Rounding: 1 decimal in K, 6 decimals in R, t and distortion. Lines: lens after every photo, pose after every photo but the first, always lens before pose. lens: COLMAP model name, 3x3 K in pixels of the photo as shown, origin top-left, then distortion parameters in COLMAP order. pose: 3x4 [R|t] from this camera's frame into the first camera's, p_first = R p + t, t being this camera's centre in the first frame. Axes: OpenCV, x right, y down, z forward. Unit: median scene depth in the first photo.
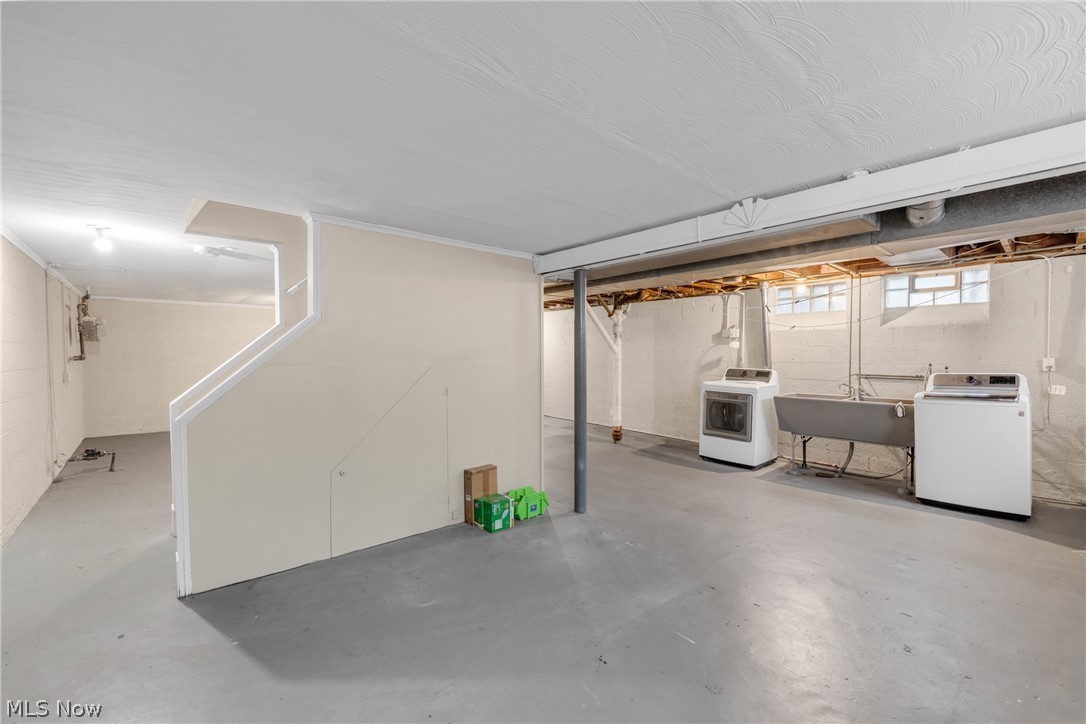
lens RADIAL K [[452.1, 0, 538.6], [0, 452.1, 359.4], [0, 0, 1]] dist [0.000653, 0.000188]
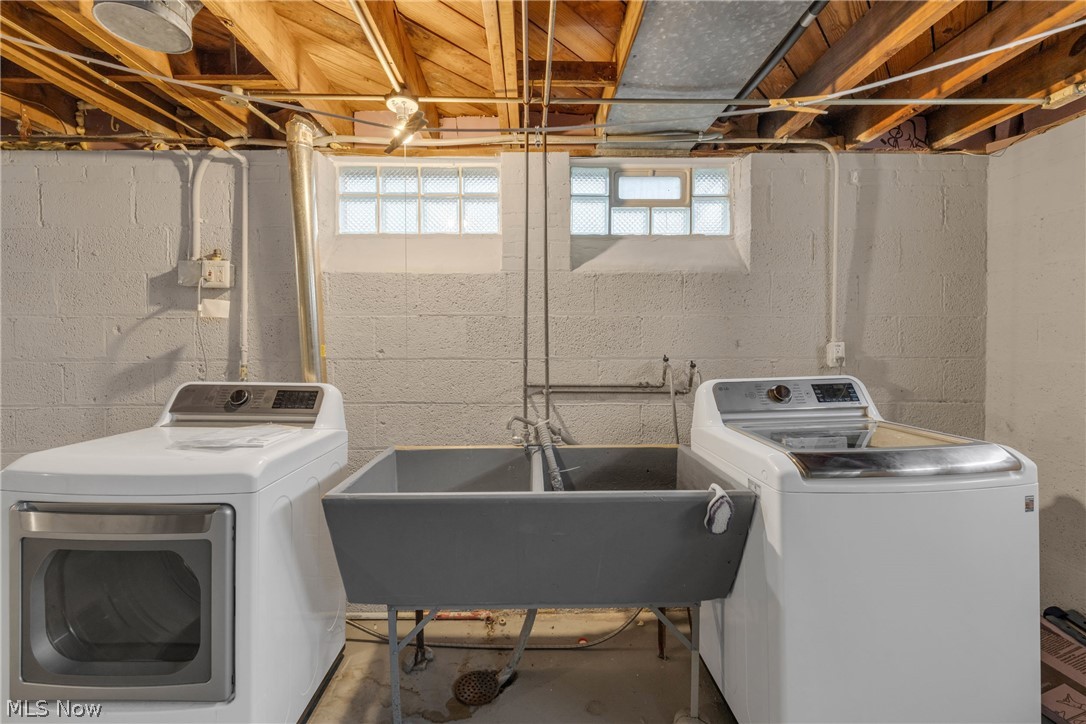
lens RADIAL K [[452.1, 0, 538.6], [0, 452.1, 359.4], [0, 0, 1]] dist [0.000653, 0.000188]
pose [[0.644669, -0.023423, 0.764103, 0.388166], [0.013345, 0.999723, 0.019388, 0.001336], [-0.764346, -0.002302, 0.644803, 0.712494]]
